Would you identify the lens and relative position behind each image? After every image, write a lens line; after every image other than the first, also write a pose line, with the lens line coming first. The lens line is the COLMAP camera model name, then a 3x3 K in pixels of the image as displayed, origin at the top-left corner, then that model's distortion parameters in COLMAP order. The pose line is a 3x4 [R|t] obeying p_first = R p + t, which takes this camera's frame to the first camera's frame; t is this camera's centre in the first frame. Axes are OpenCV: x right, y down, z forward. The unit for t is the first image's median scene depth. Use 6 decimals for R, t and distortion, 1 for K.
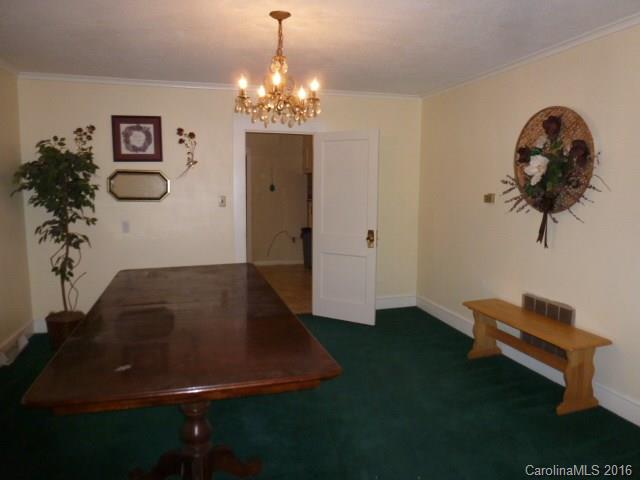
lens RADIAL K [[457.1, 0, 320.0], [0, 457.1, 239.3], [0, 0, 1]] dist [-0.053957, 0.004606]
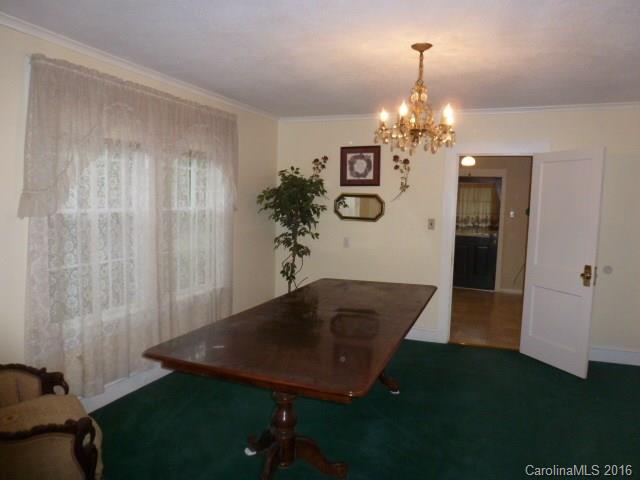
lens RADIAL K [[457.1, 0, 329.7], [0, 457.1, 242.6], [0, 0, 1]] dist [-0.053957, 0.004606]
pose [[0.794344, 0.065346, -0.603943, 0.249884], [-0.087564, 0.996132, -0.007389, -0.015192], [0.601124, 0.058753, 0.796993, 0.047318]]
